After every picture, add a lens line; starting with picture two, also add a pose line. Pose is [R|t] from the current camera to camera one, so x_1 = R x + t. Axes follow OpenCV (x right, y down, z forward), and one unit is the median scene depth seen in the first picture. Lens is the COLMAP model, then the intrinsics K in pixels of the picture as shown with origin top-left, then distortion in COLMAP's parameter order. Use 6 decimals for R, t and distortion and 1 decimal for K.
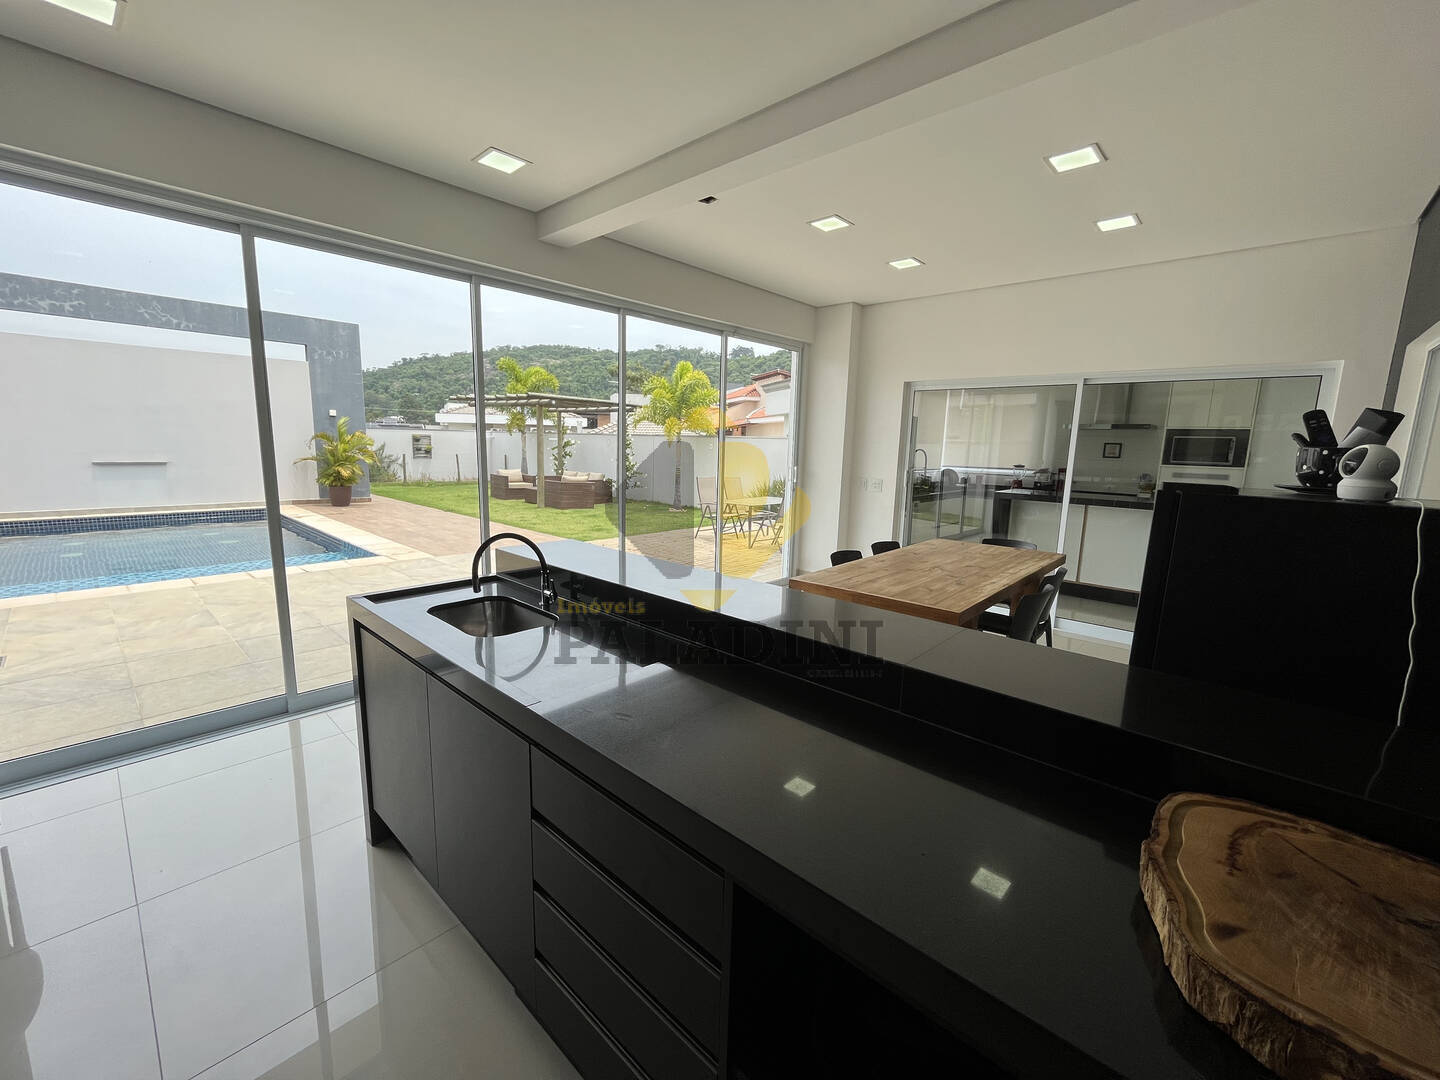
lens RADIAL K [[587.9, 0, 717.3], [0, 587.9, 539.6], [0, 0, 1]] dist [-0.001809, -0.000416]
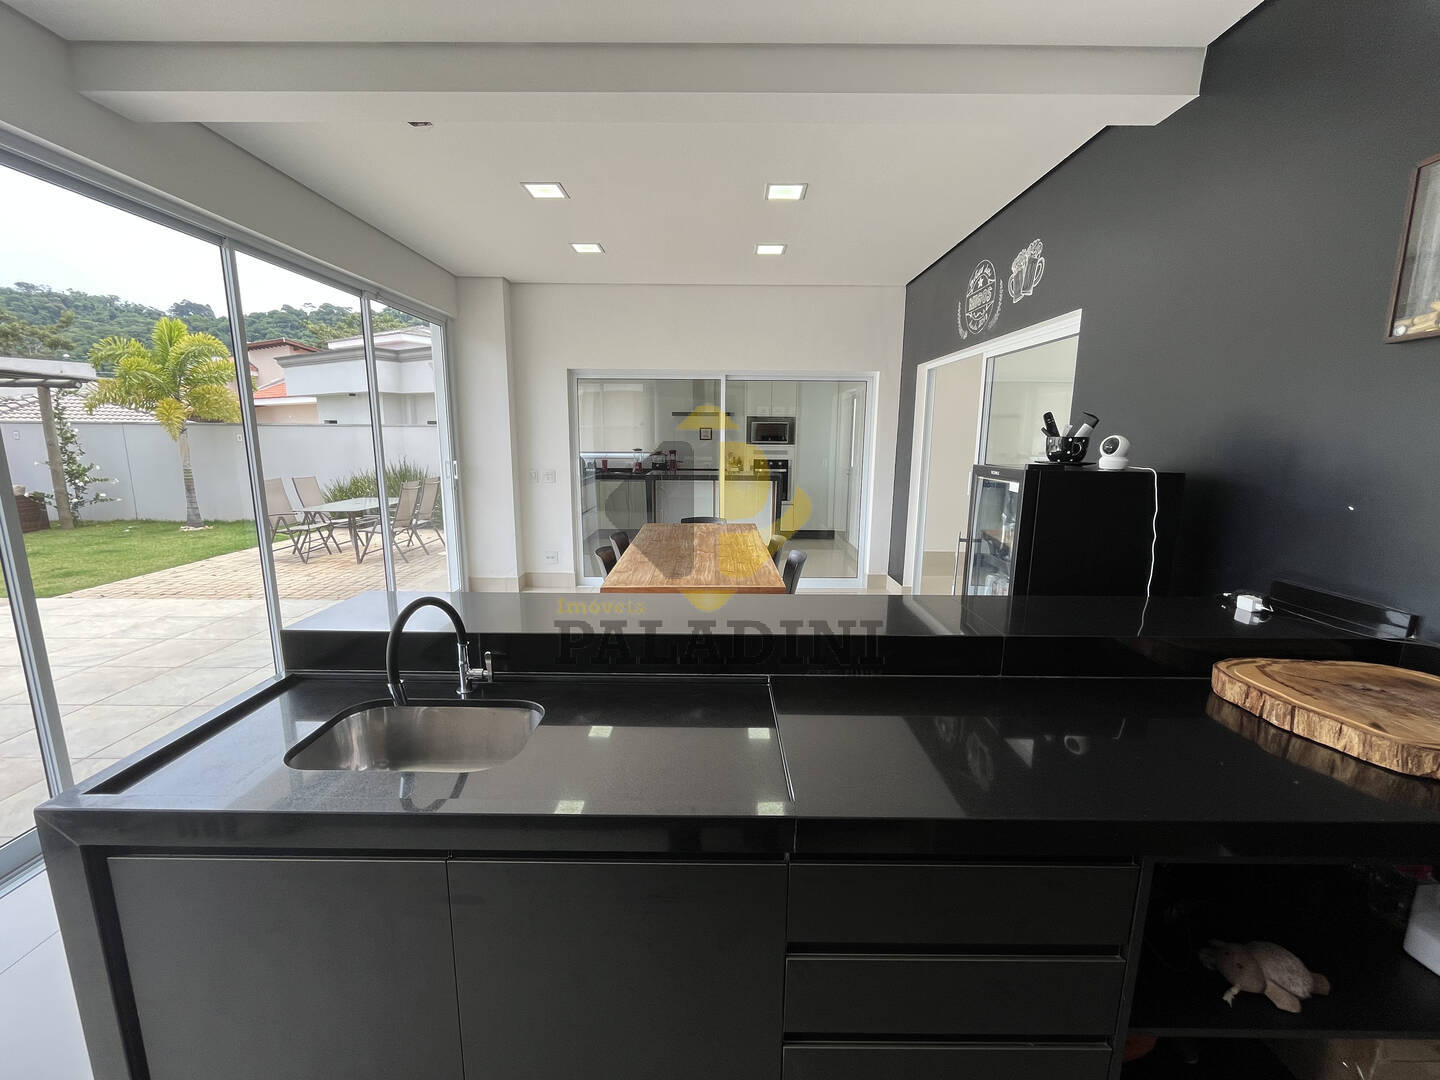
lens RADIAL K [[587.9, 0, 717.3], [0, 587.9, 539.6], [0, 0, 1]] dist [-0.001809, -0.000416]
pose [[0.736982, -0.139672, 0.661323, -0.093596], [0.121896, 0.989839, 0.073214, -0.014182], [-0.664830, 0.026655, 0.746519, 0.055818]]
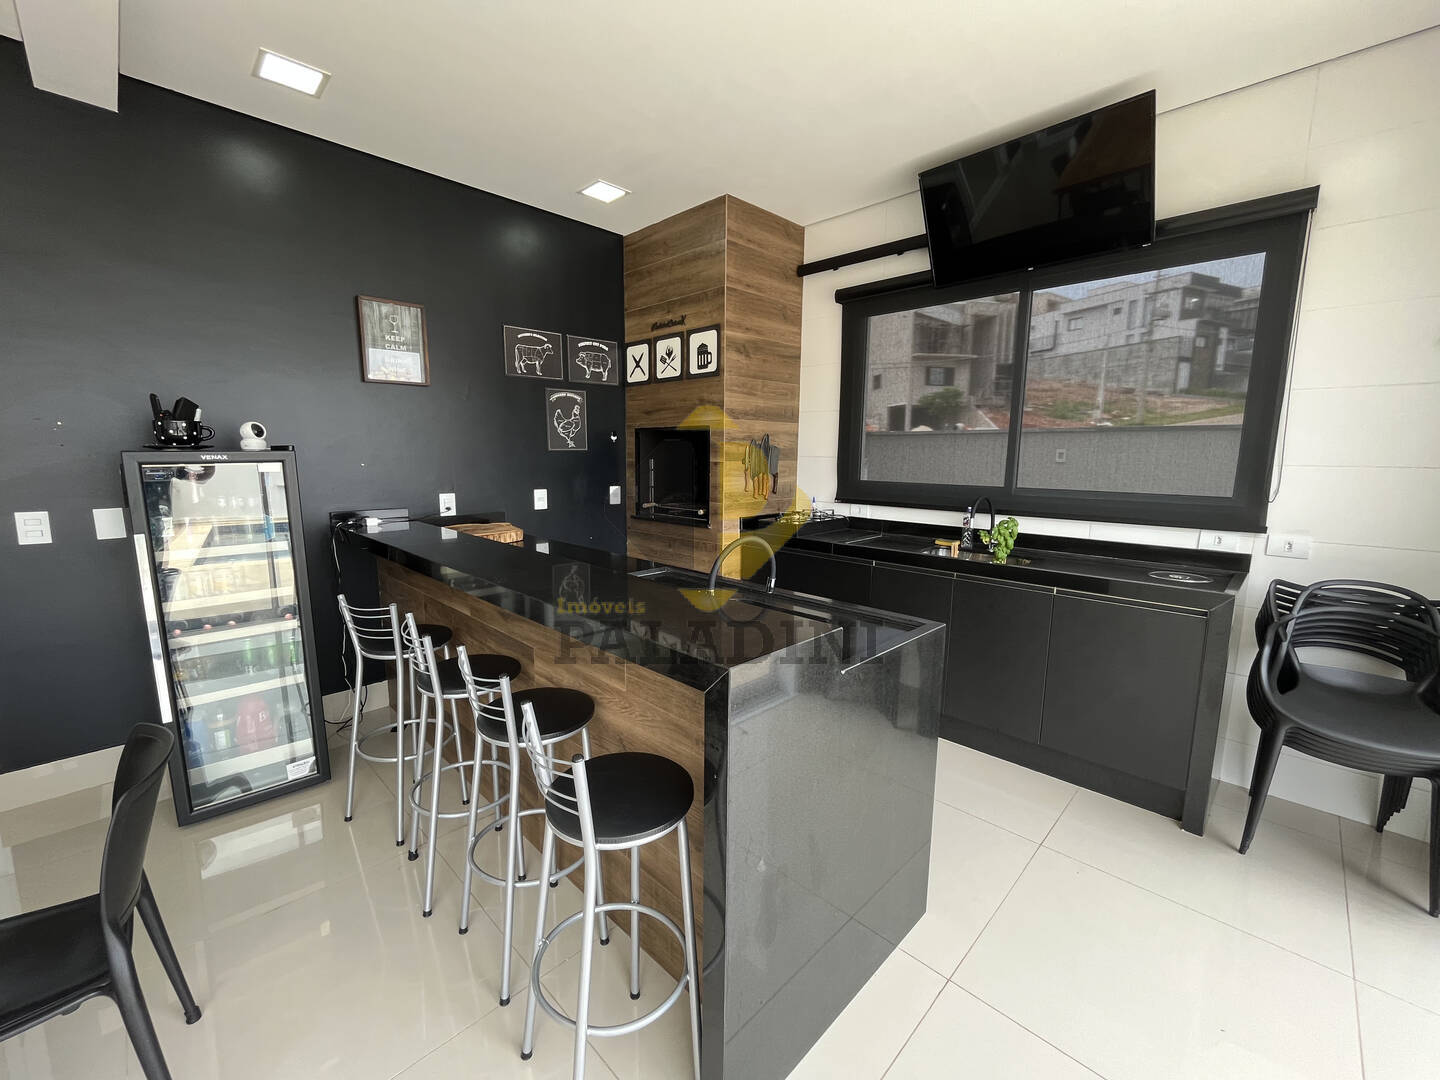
lens RADIAL K [[589.4, 0, 717.3], [0, 589.4, 538.5], [0, 0, 1]] dist [-0.001778, -0.000122]
pose [[-0.998725, -0.040428, 0.030229, -0.059684], [-0.029234, 0.951406, 0.306550, -0.048808], [-0.041153, 0.305275, -0.951375, 0.323983]]
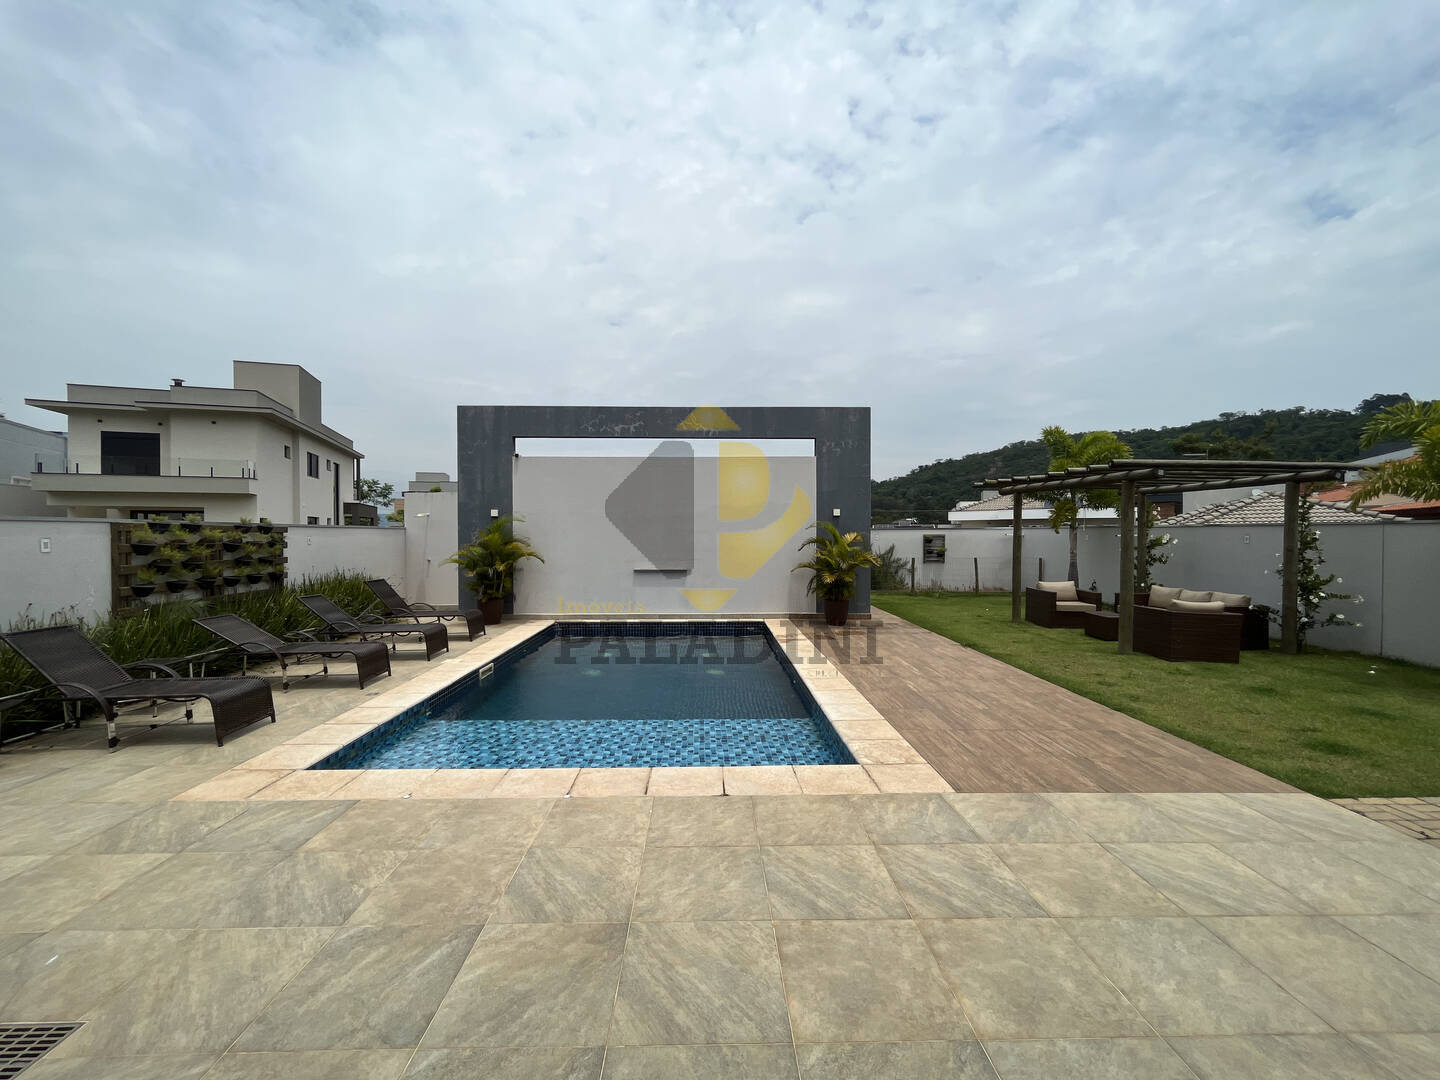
lens RADIAL K [[589.4, 0, 717.3], [0, 589.4, 538.5], [0, 0, 1]] dist [-0.001778, -0.000122]
pose [[0.689287, -0.022995, -0.724123, -0.187377], [-0.098047, 0.987340, -0.124685, -0.065739], [0.717823, 0.156942, 0.678306, 0.361309]]
